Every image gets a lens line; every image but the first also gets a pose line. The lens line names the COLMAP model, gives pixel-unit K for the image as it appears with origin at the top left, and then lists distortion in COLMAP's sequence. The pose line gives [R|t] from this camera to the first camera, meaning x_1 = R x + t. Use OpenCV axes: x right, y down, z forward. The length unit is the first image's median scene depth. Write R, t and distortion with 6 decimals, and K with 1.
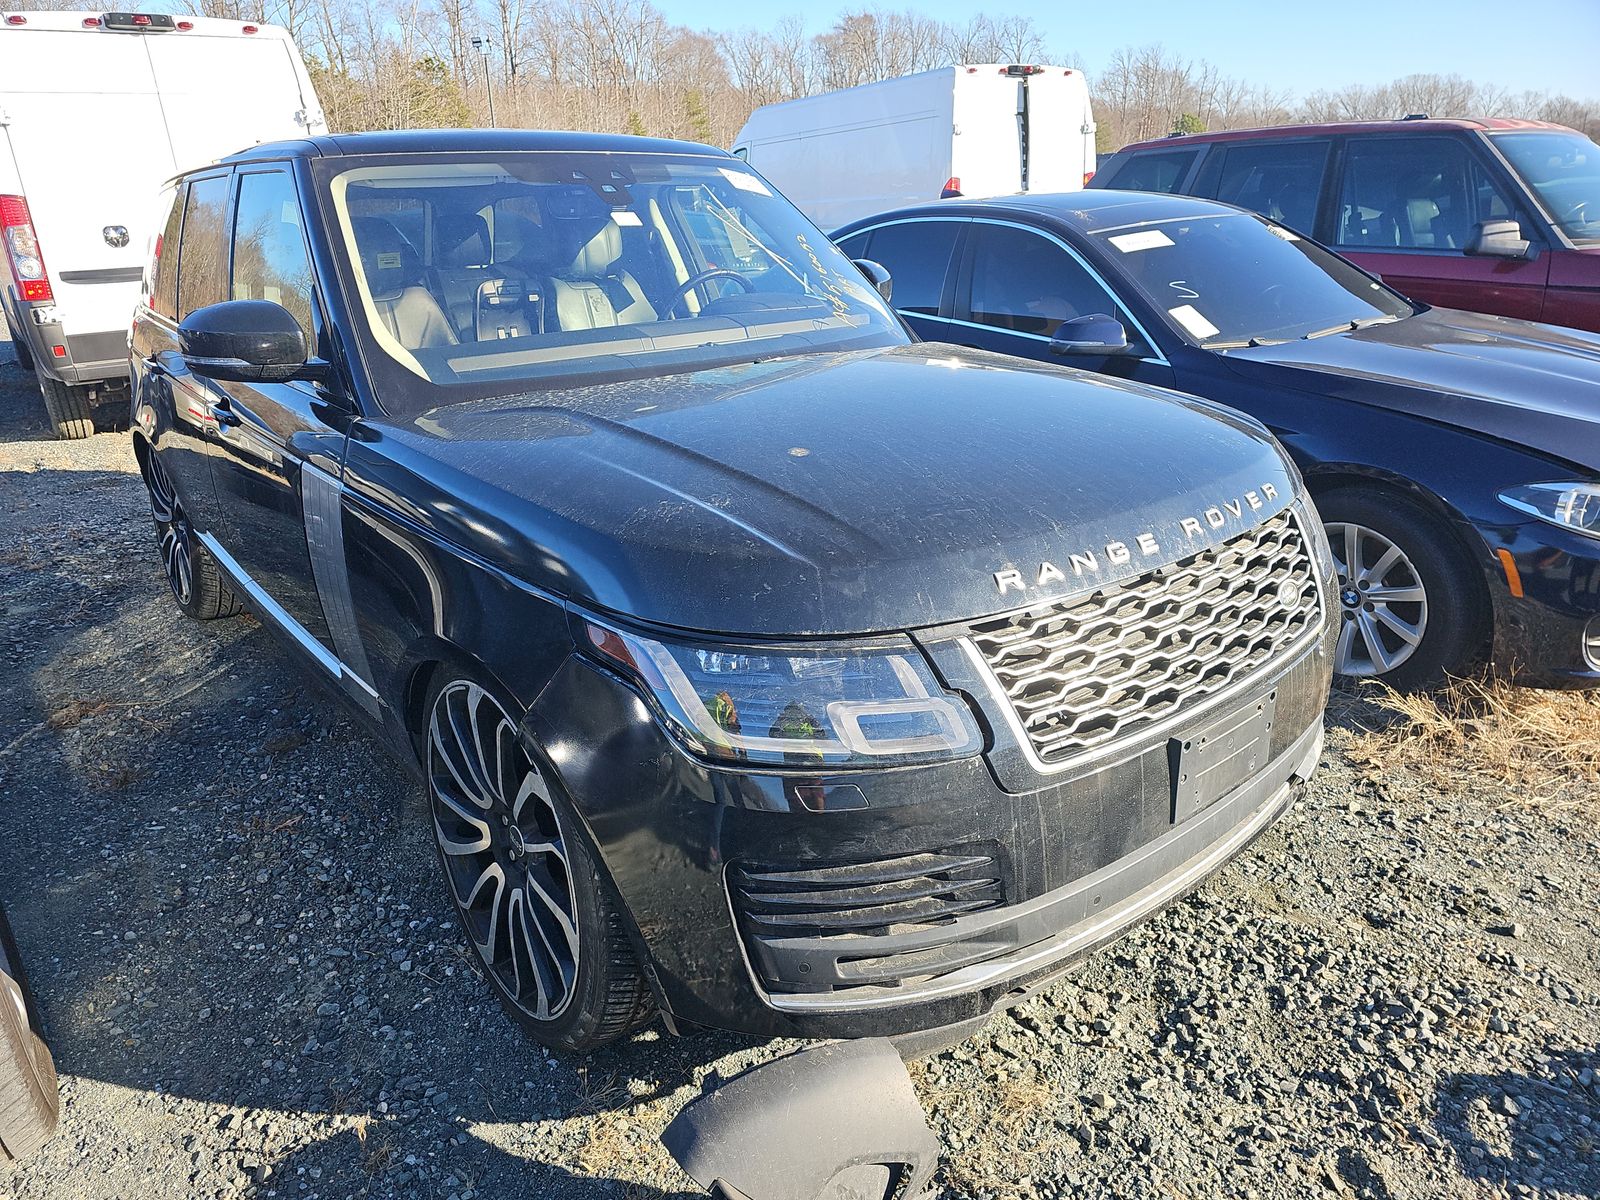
lens RADIAL K [[1071.6, 0, 799.3], [0, 1071.6, 536.2], [0, 0, 1]] dist [0.137944, -0.147418]
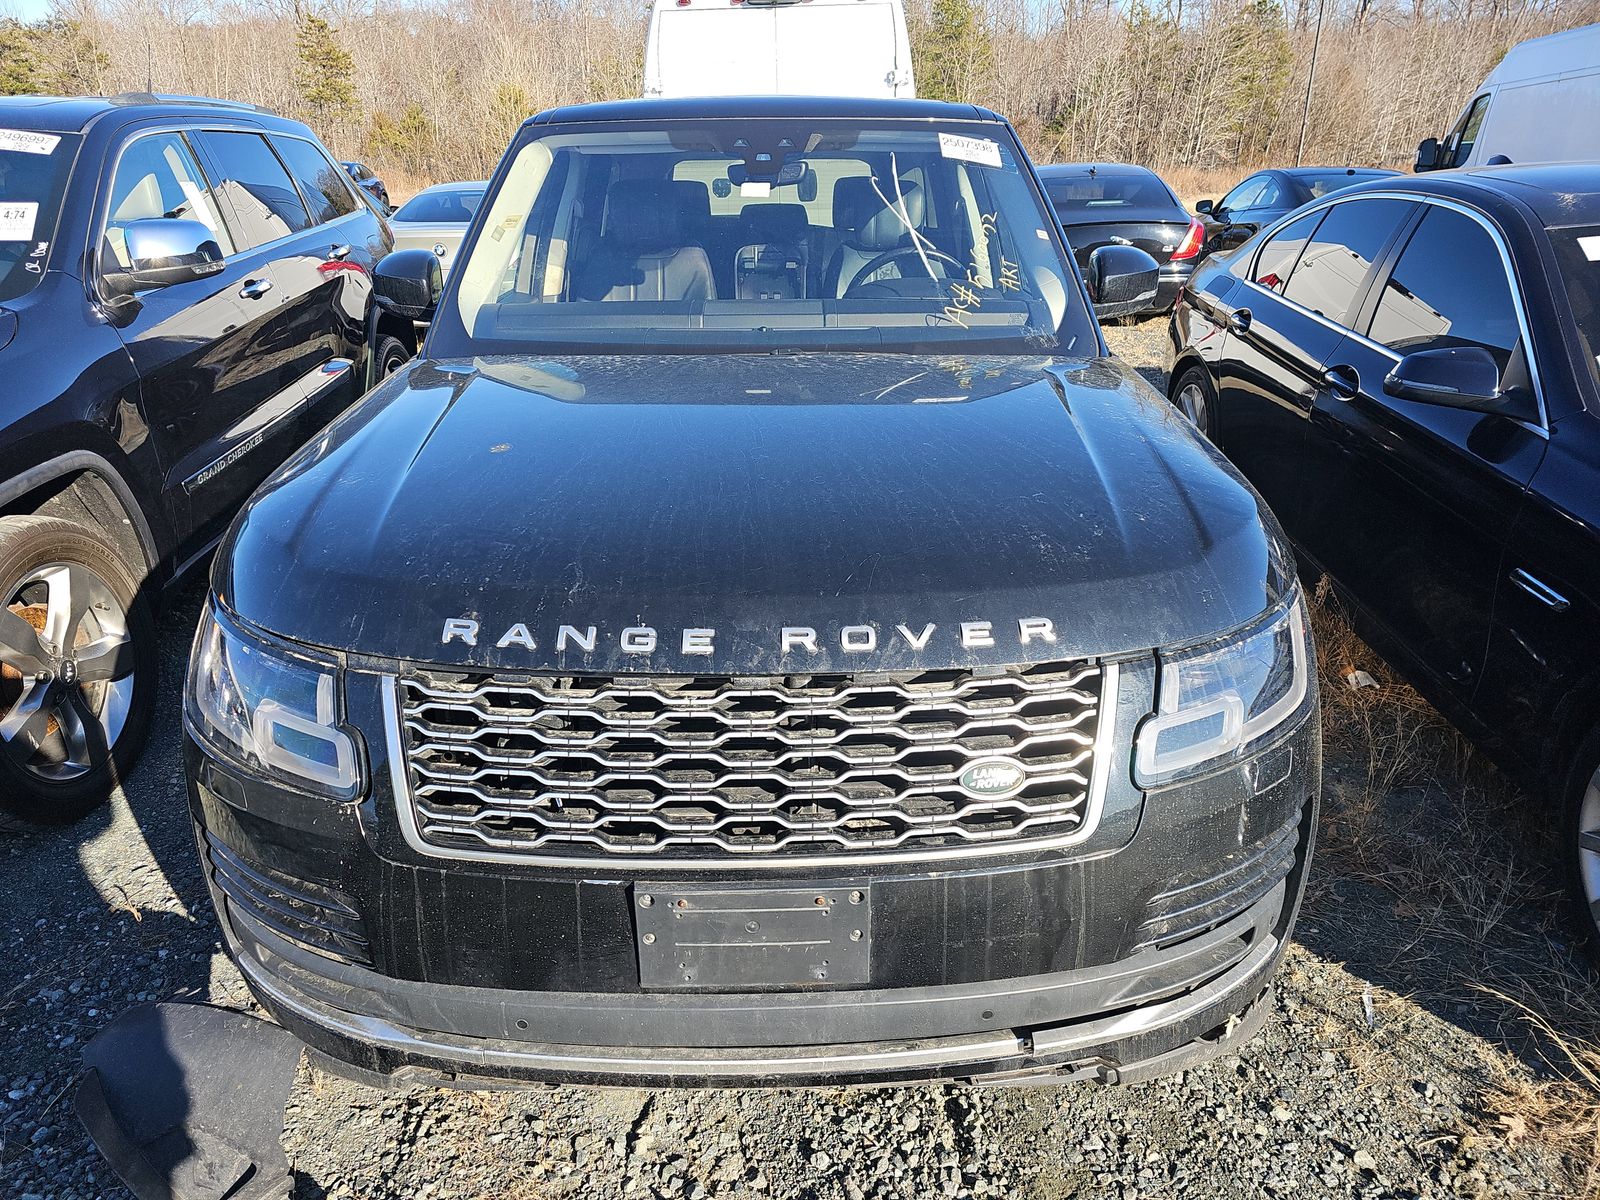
lens RADIAL K [[1071.6, 0, 799.3], [0, 1071.6, 536.2], [0, 0, 1]] dist [0.137944, -0.147418]
pose [[0.776002, 0.227797, -0.588157, 0.687539], [-0.203829, 0.973038, 0.107937, -0.139713], [0.596887, 0.036124, 0.801512, 0.343458]]
